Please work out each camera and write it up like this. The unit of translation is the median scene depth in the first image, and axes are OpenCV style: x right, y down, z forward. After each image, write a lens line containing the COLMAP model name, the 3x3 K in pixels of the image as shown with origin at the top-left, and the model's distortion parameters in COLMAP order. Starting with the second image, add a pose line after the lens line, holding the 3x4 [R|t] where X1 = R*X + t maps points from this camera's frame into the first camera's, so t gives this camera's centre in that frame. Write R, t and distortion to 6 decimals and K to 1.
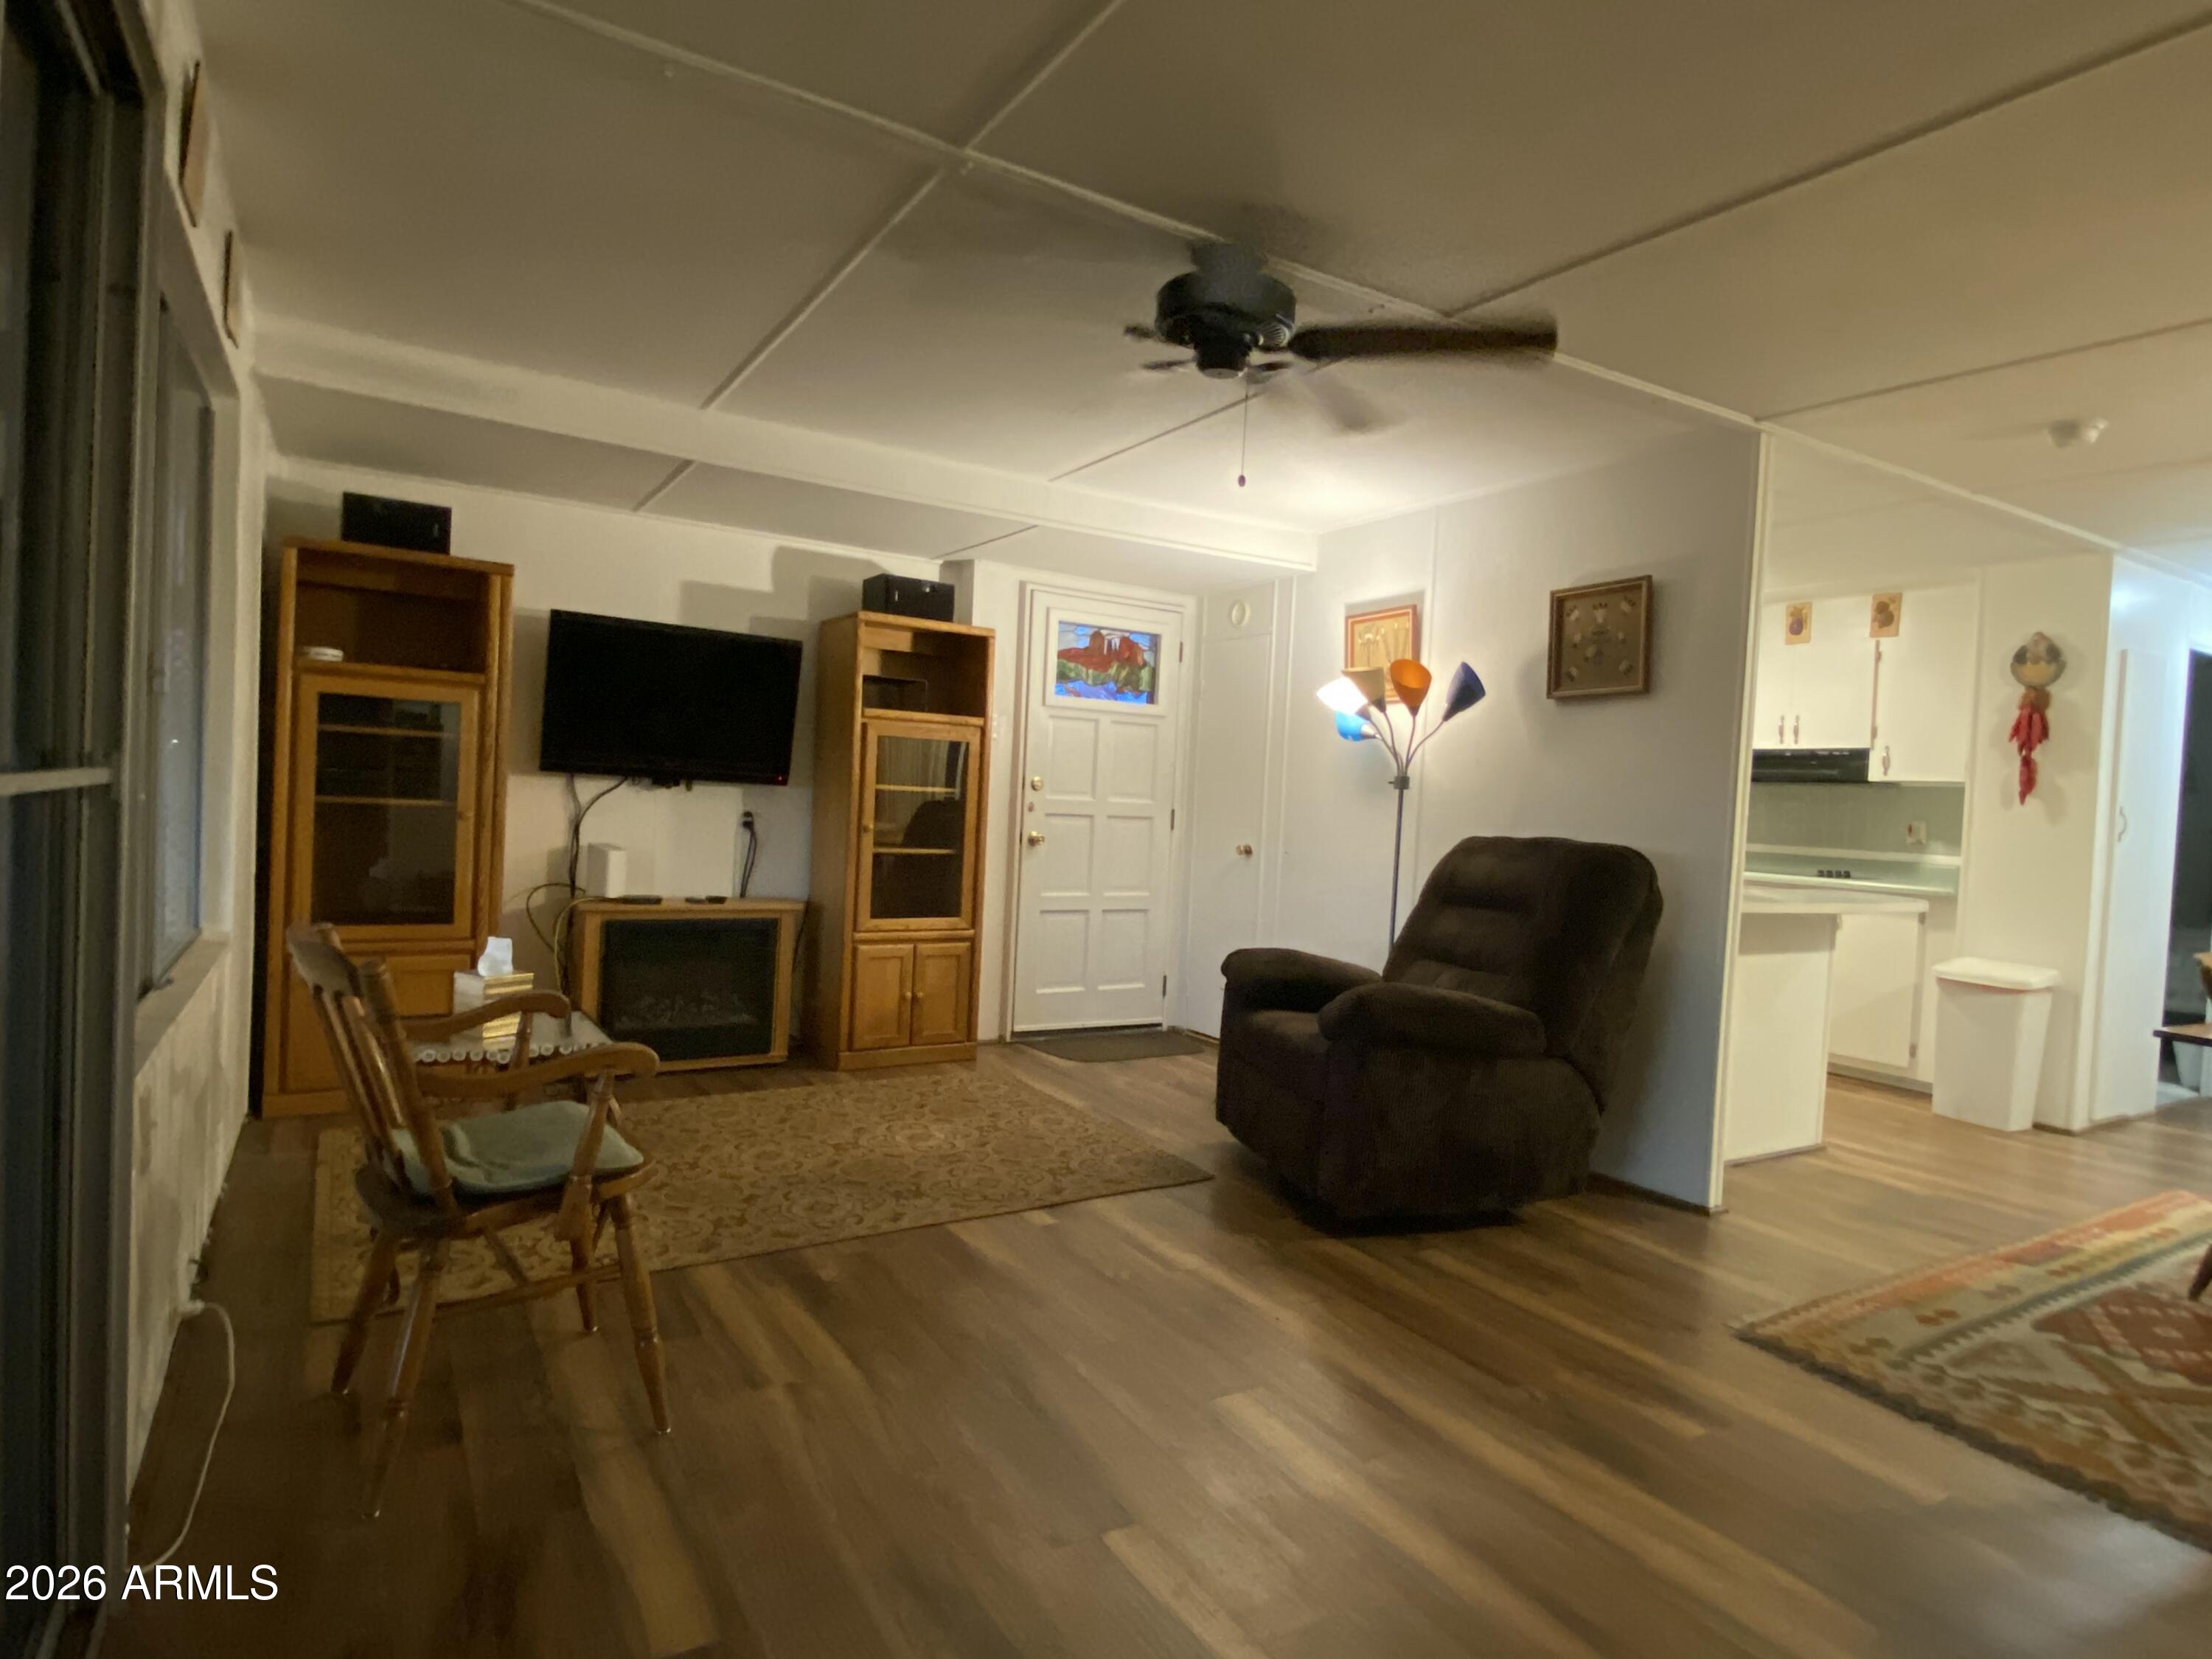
lens RADIAL K [[1215.3, 0, 1137.1], [0, 1215.3, 827.4], [0, 0, 1]] dist [0.039013, -0.038224]
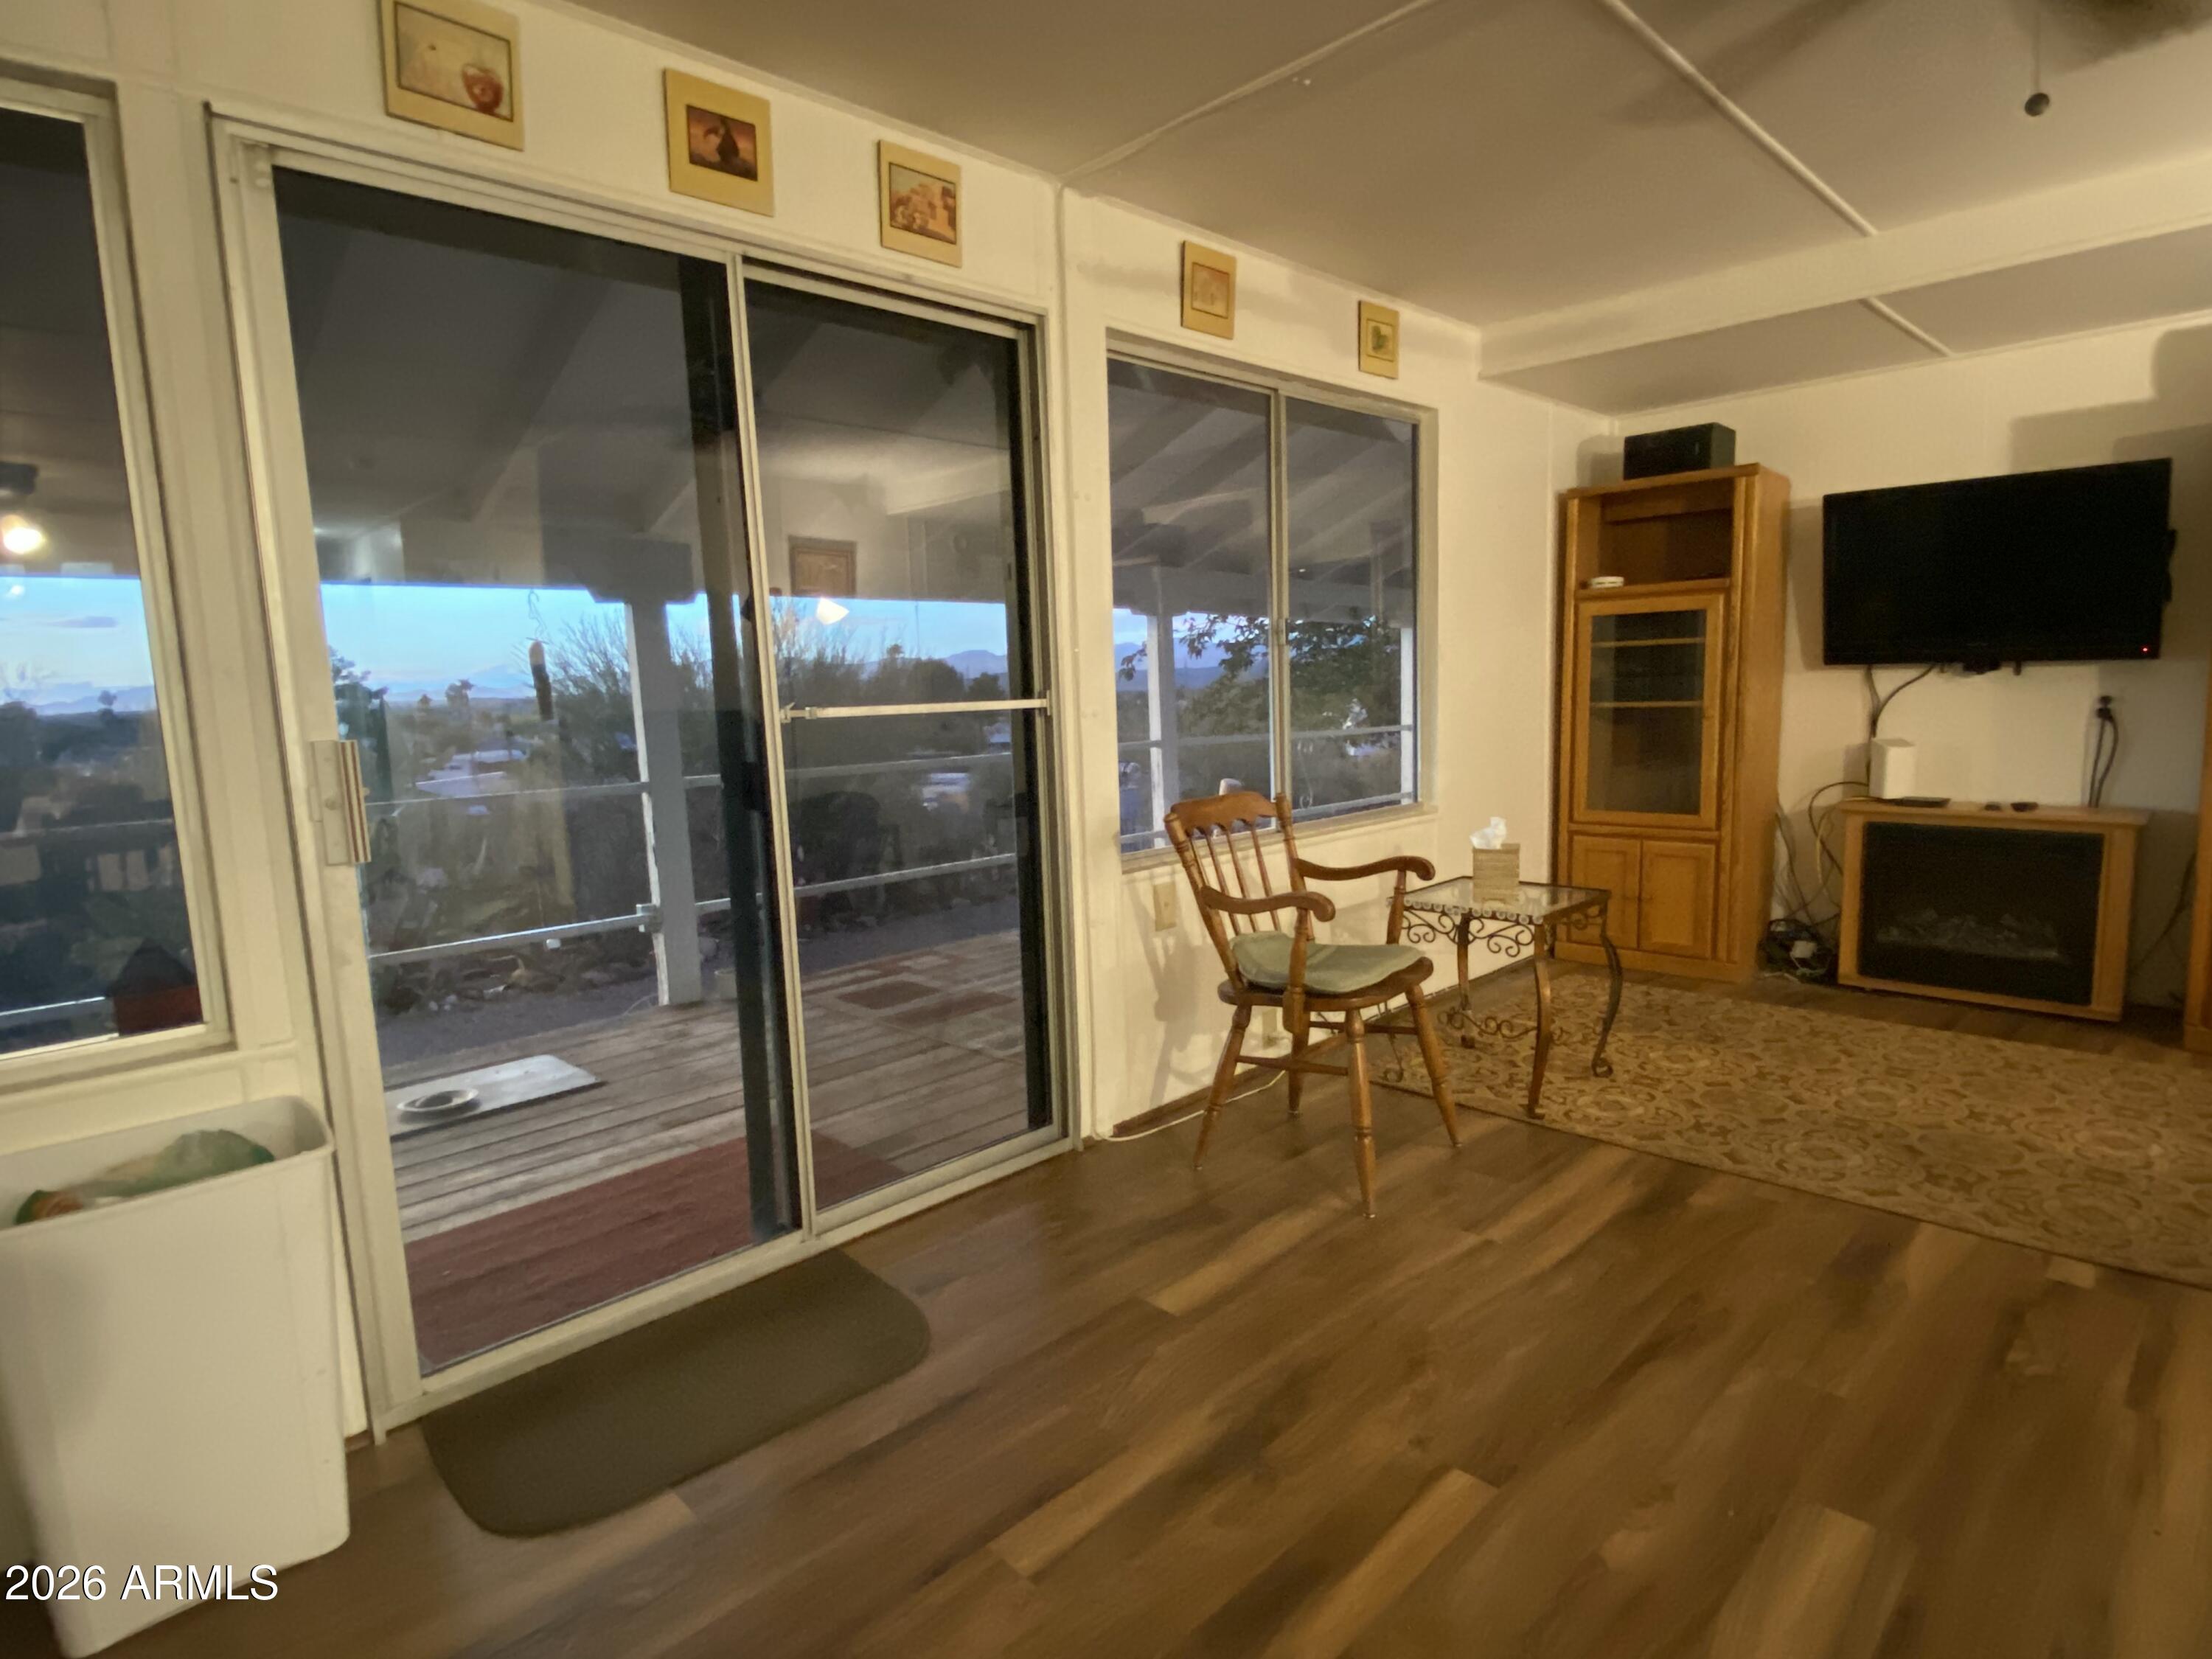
lens RADIAL K [[1196.7, 0, 1106.0], [0, 1196.7, 829.5], [0, 0, 1]] dist [0.031340, -0.036052]
pose [[0.192686, 0.058345, -0.979524, 0.388945], [0.017057, 0.997881, 0.062794, 0.016076], [0.981112, -0.028807, 0.191282, 0.286626]]
